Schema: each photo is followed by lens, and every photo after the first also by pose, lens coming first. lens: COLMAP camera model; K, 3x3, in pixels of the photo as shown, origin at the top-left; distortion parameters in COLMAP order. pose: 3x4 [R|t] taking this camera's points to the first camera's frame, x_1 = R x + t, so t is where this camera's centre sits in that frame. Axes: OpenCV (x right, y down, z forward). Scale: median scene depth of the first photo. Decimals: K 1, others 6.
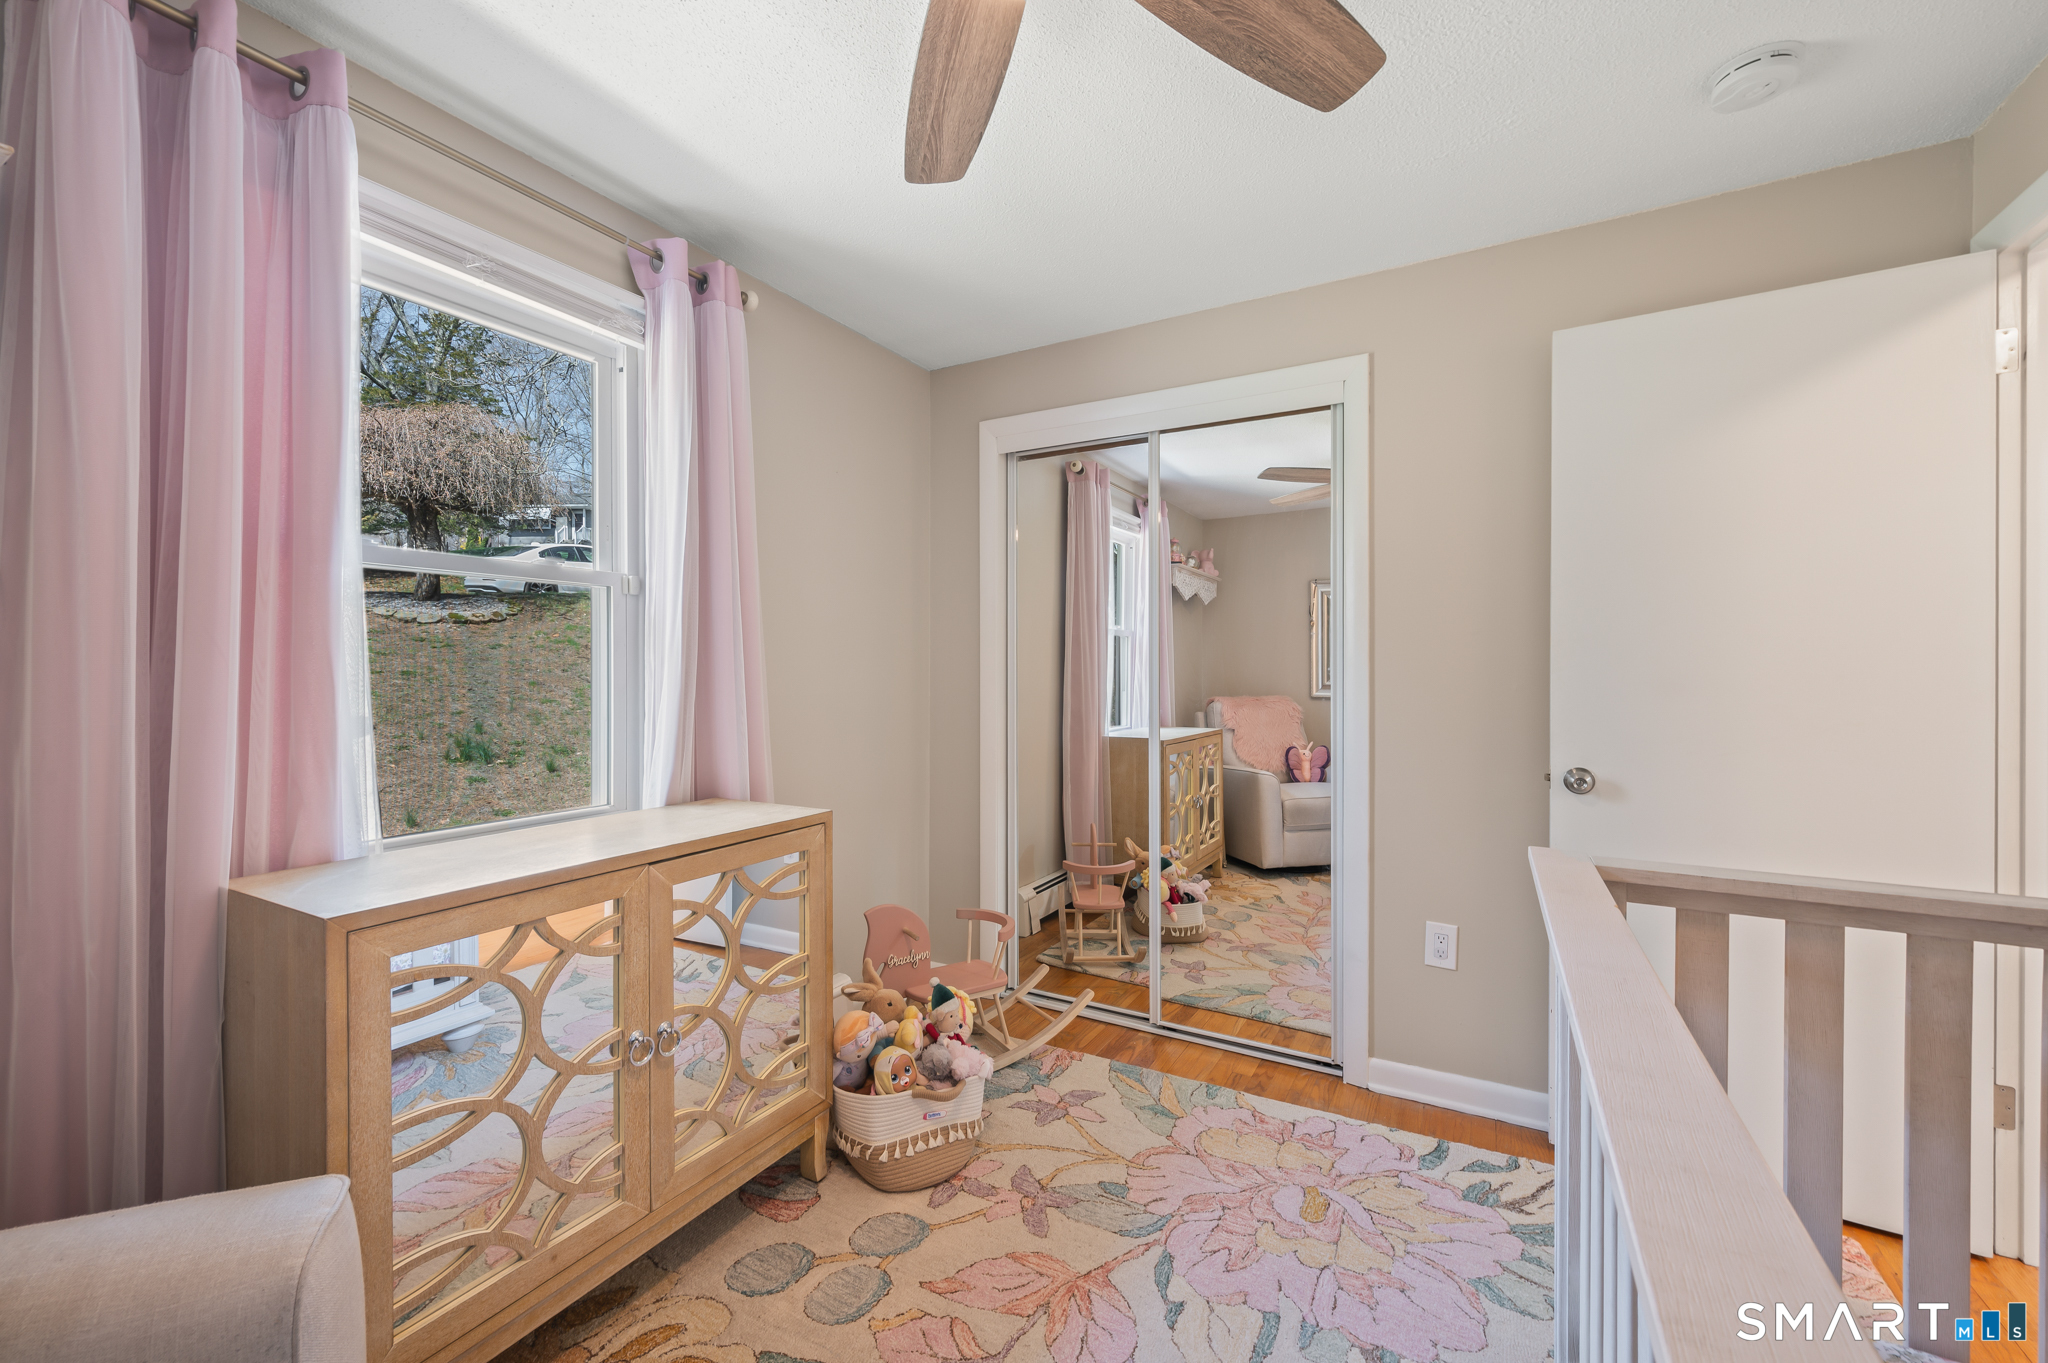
lens RADIAL K [[822.7, 0, 1018.1], [0, 822.7, 673.8], [0, 0, 1]] dist [0.000525, 0.000634]
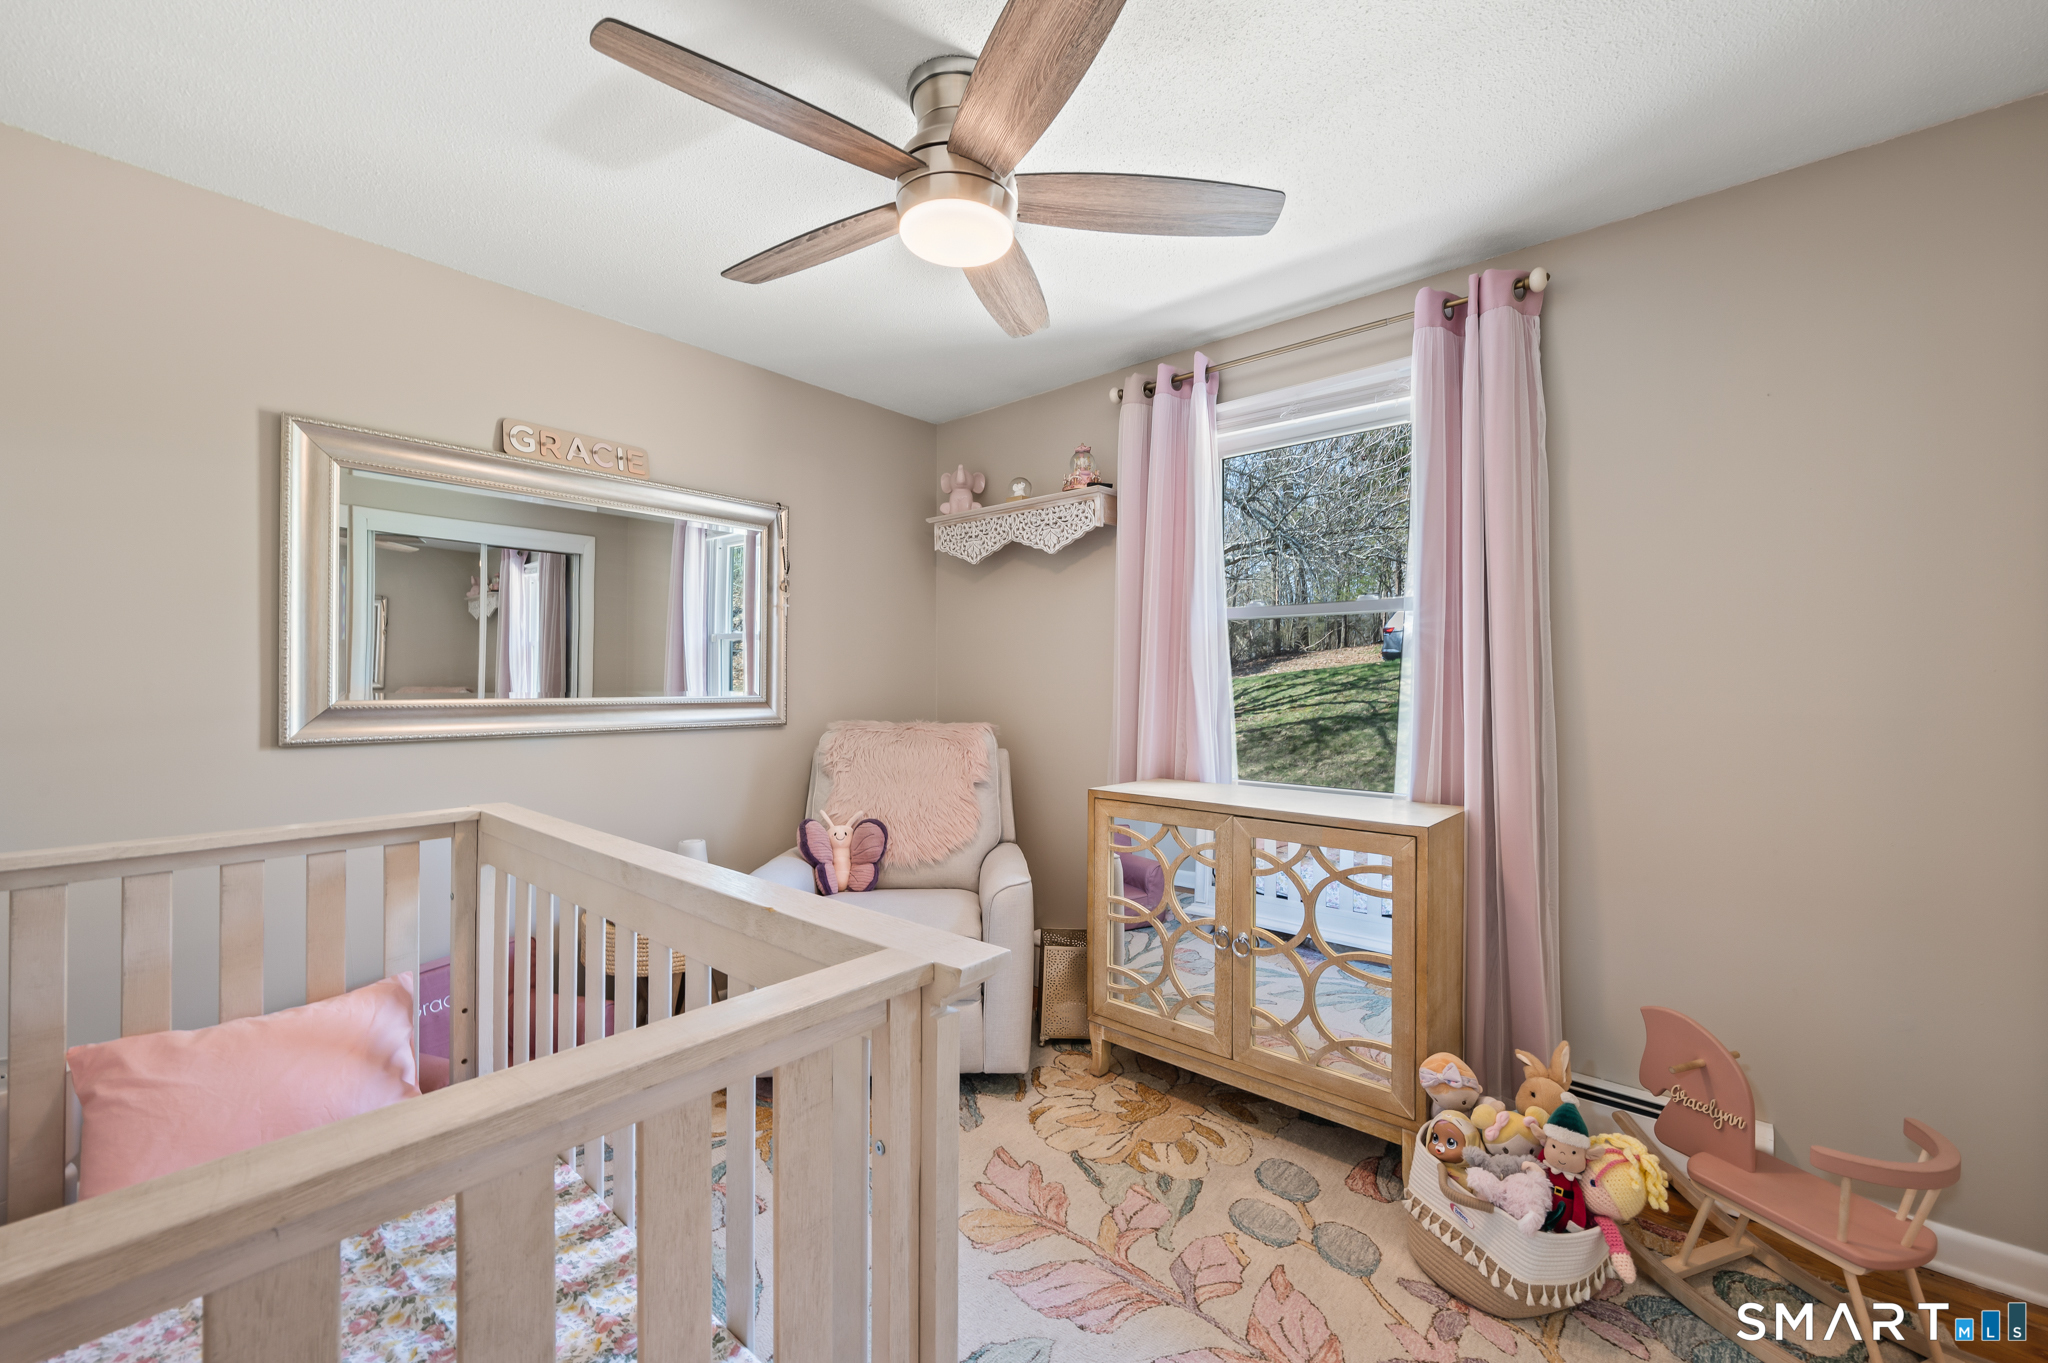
lens RADIAL K [[822.7, 0, 1019.3], [0, 822.7, 674.7], [0, 0, 1]] dist [0.000525, 0.000634]
pose [[-0.214088, -0.008181, -0.976780, 0.883834], [-0.006062, 0.999957, -0.007047, -0.000110], [0.976796, 0.004412, -0.214128, 0.807734]]
